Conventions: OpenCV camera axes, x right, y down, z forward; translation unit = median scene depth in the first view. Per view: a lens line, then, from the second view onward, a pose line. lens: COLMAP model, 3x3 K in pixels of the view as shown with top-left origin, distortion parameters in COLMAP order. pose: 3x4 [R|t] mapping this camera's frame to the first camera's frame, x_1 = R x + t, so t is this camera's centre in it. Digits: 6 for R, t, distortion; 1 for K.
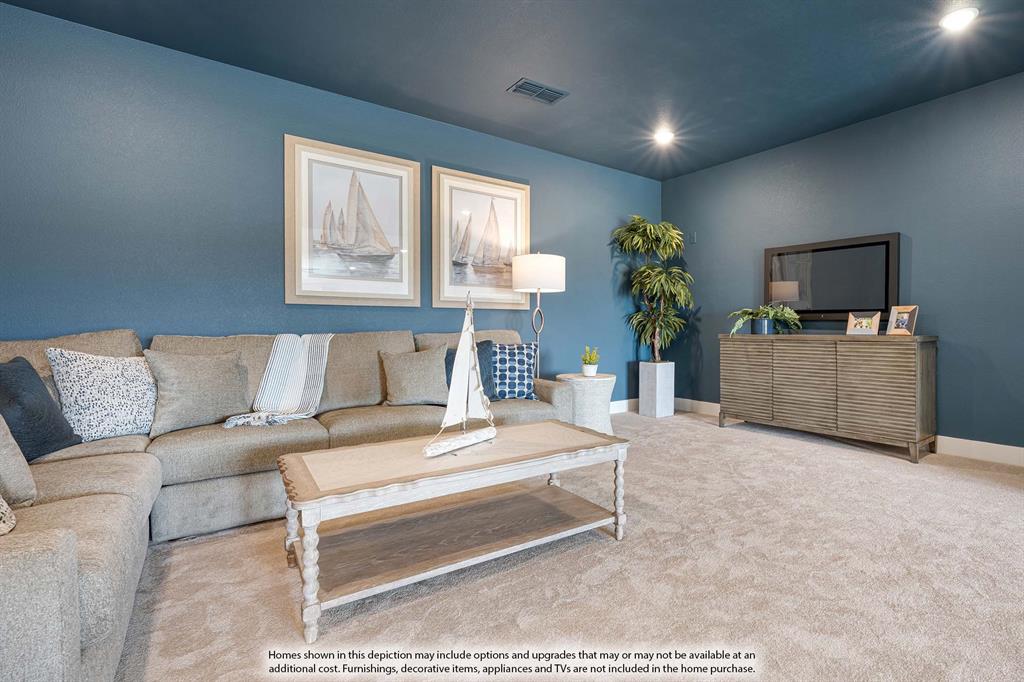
lens RADIAL K [[418.9, 0, 510.9], [0, 418.9, 333.6], [0, 0, 1]] dist [-0.000186, -0.000004]
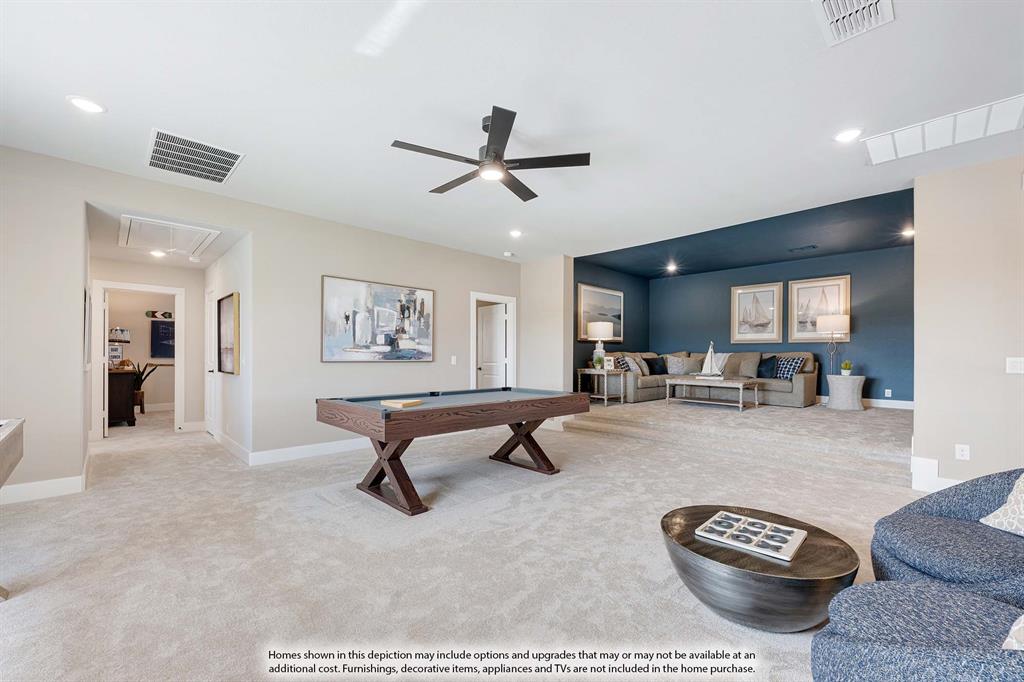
lens RADIAL K [[418.9, 0, 510.6], [0, 418.9, 348.3], [0, 0, 1]] dist [-0.000186, -0.000004]
pose [[0.140208, -0.006164, -0.990103, 1.961538], [-0.014681, 0.999858, -0.008303, 0.010233], [0.990013, 0.015700, 0.140097, -0.872541]]
